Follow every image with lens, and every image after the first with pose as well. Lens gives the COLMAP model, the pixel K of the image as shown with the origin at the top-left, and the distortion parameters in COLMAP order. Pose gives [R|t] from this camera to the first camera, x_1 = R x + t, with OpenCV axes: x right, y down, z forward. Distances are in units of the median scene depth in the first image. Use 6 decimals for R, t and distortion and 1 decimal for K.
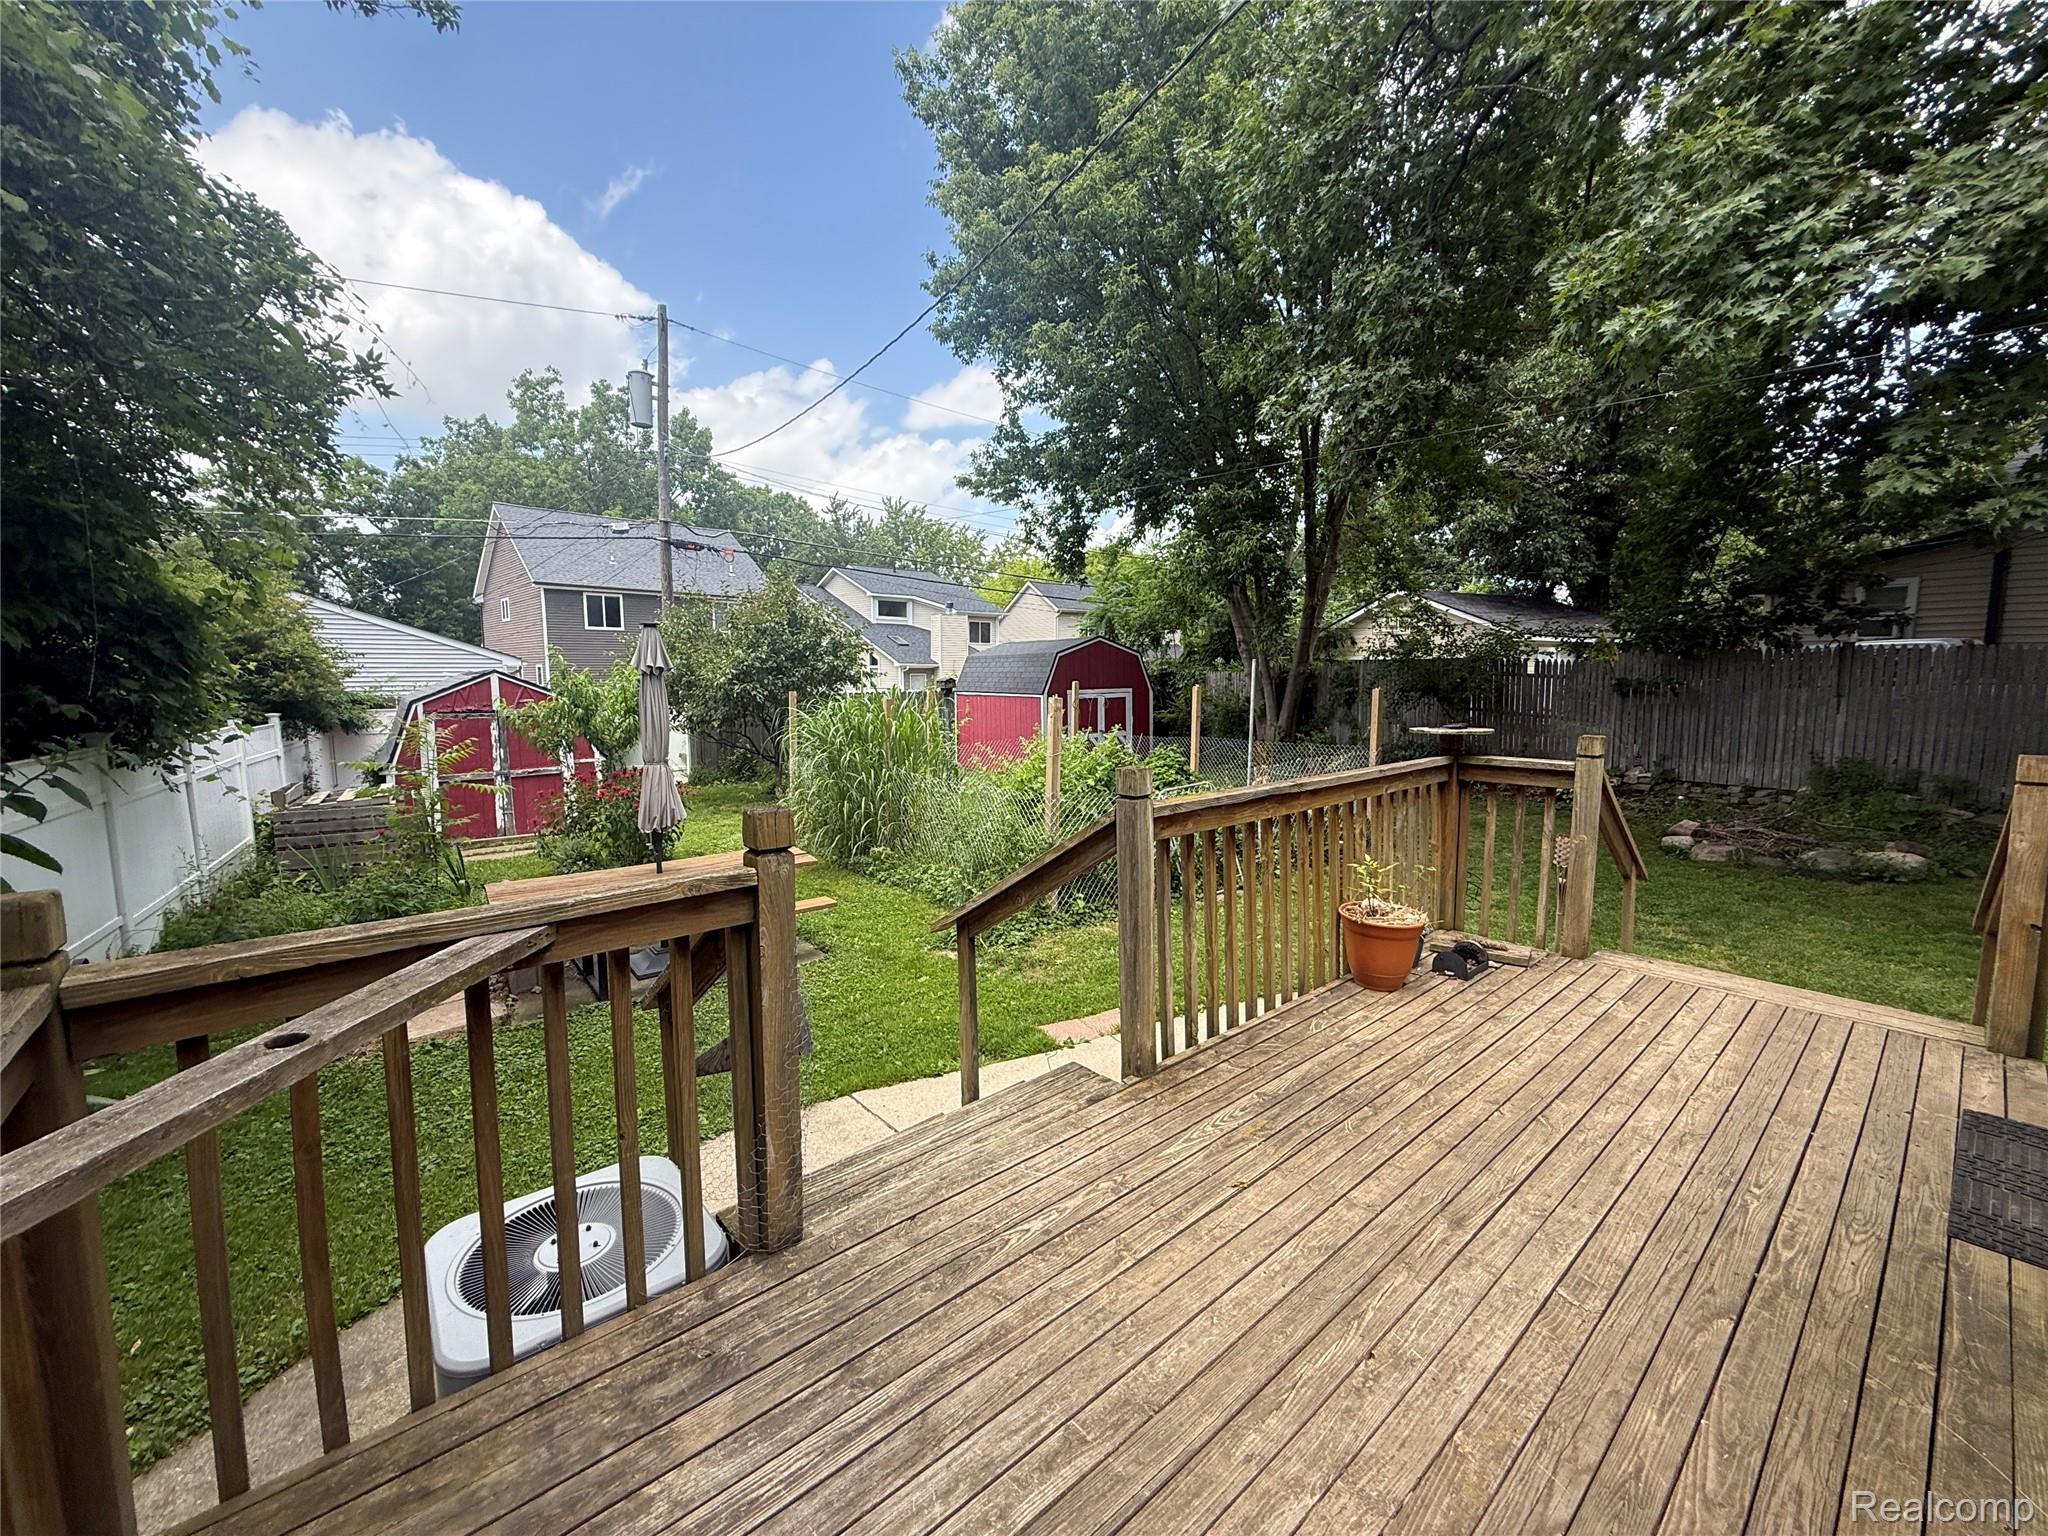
lens RADIAL K [[813.1, 0, 1019.9], [0, 813.1, 763.6], [0, 0, 1]] dist [-0.002432, 0.000494]
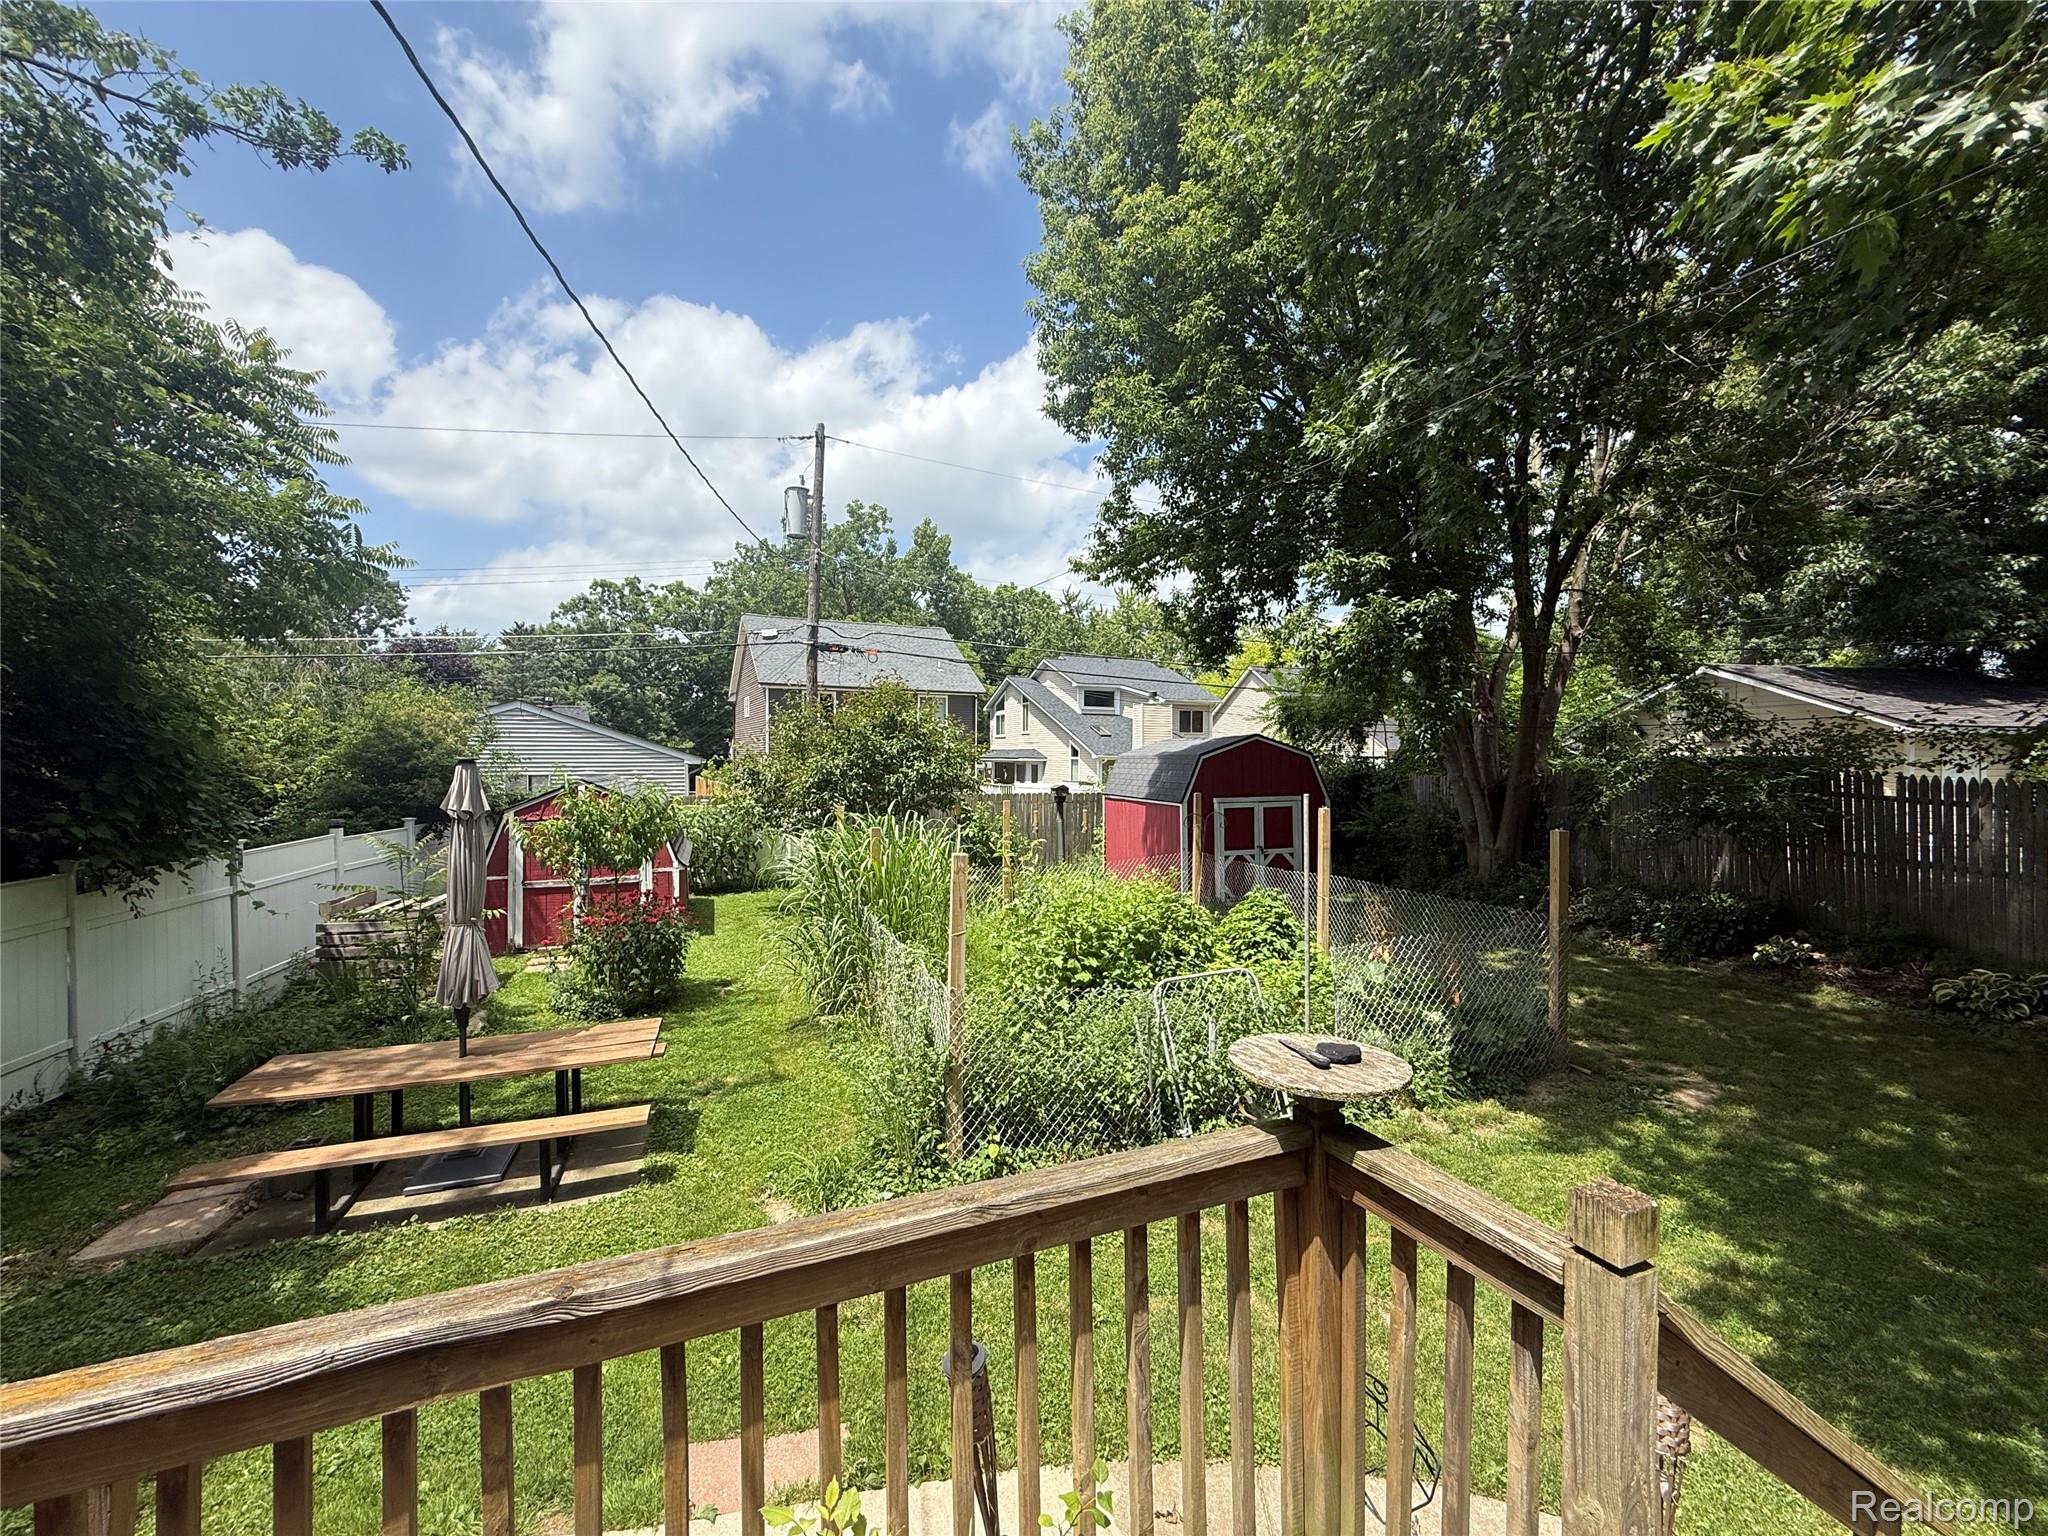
lens RADIAL K [[813.1, 0, 1029.2], [0, 813.1, 762.2], [0, 0, 1]] dist [-0.002432, 0.000494]
pose [[0.952573, 0.004578, -0.304277, 0.105569], [-0.036080, 0.994533, -0.097990, -0.030455], [0.302165, 0.104321, 0.947530, 0.108322]]
